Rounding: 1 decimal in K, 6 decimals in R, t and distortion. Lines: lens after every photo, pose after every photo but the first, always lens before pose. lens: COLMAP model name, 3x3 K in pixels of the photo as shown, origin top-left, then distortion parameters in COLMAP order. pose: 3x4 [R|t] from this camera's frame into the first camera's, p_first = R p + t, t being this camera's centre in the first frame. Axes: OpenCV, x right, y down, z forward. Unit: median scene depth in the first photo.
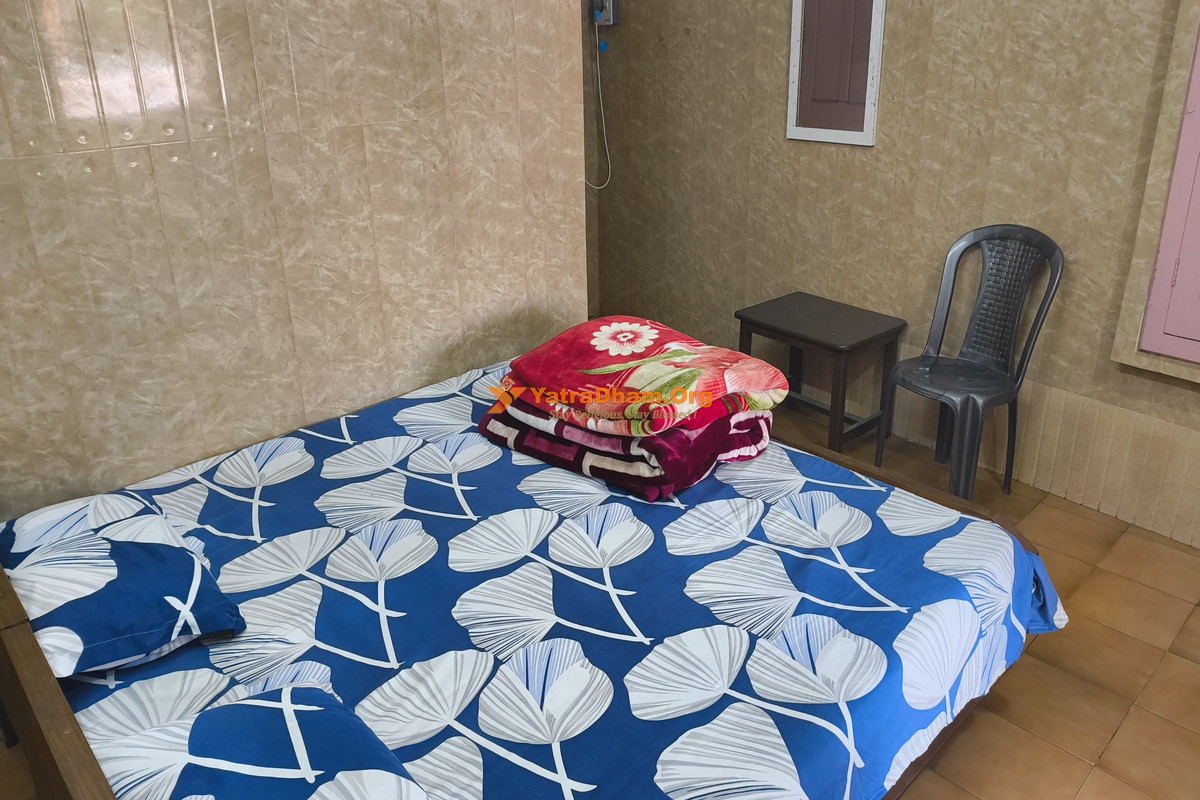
lens RADIAL K [[884.7, 0, 603.4], [0, 884.7, 340.7], [0, 0, 1]] dist [0.092430, -0.120976]
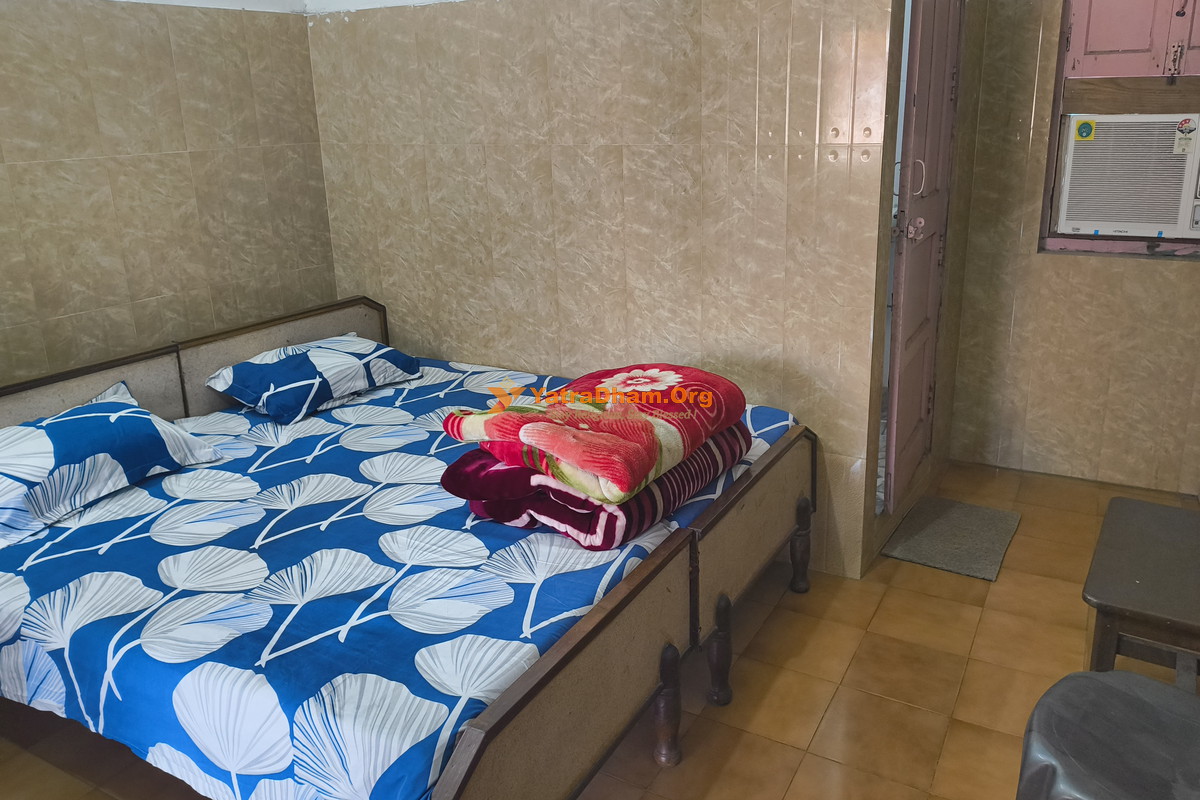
lens RADIAL K [[832.8, 0, 602.5], [0, 832.8, 325.6], [0, 0, 1]] dist [0.077516, -0.093223]
pose [[0.308623, 0.243925, -0.919376, 0.780006], [-0.311650, 0.939137, 0.144551, -0.168284], [0.898680, 0.241912, 0.365858, 0.628370]]
